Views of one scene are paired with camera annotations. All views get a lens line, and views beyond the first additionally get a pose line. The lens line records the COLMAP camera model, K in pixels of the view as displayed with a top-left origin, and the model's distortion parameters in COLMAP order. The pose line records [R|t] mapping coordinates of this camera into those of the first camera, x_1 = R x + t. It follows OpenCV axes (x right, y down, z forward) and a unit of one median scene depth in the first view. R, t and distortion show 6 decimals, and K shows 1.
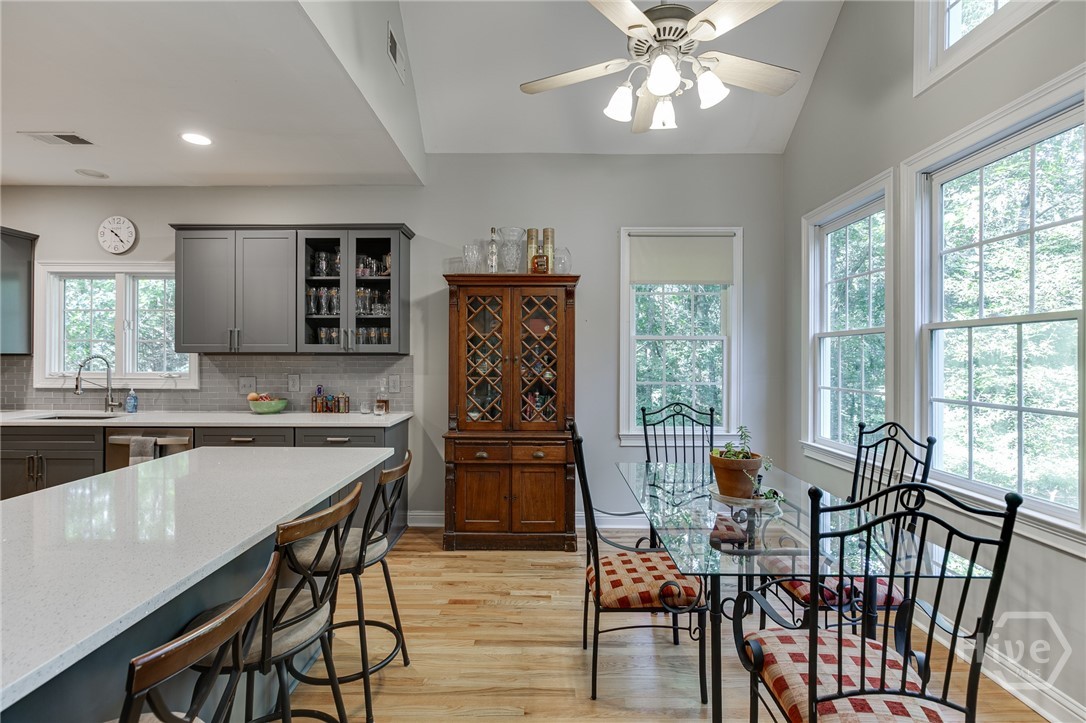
lens RADIAL K [[502.7, 0, 542.5], [0, 502.7, 352.6], [0, 0, 1]] dist [-0.002582, 0.002443]
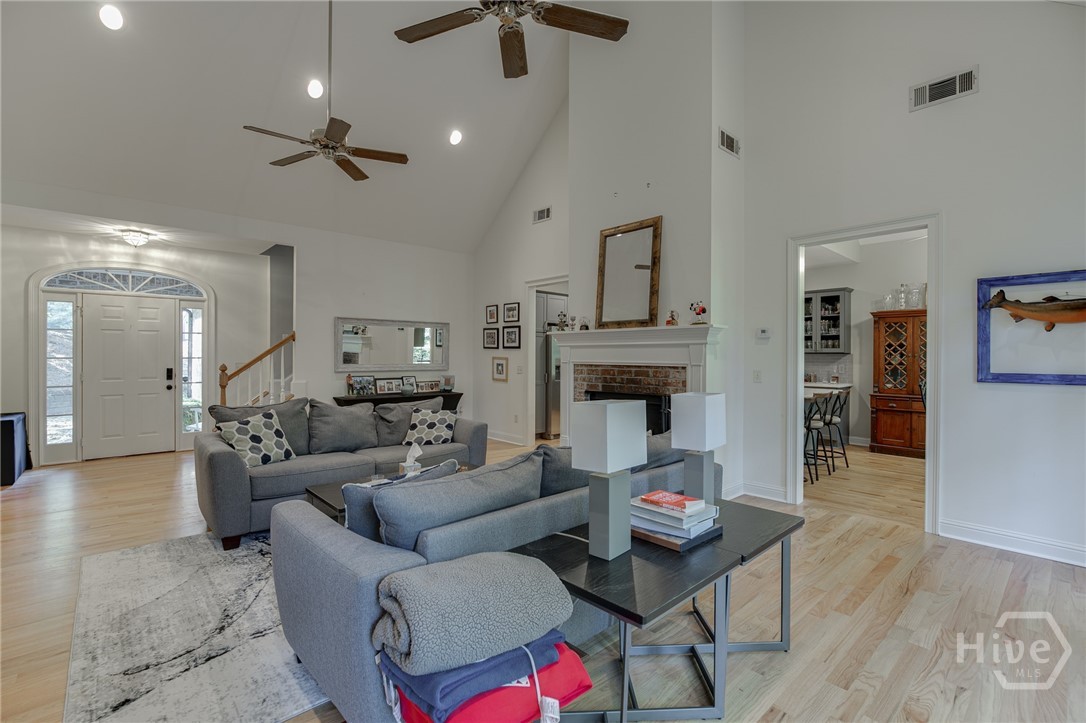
lens RADIAL K [[490.7, 0, 545.1], [0, 490.7, 356.8], [0, 0, 1]] dist [-0.009055, 0.000416]
pose [[0.682104, 0.003008, -0.731249, 0.322899], [0.001740, 0.999982, 0.005737, 0.003841], [0.731253, -0.005186, 0.682086, -1.192213]]
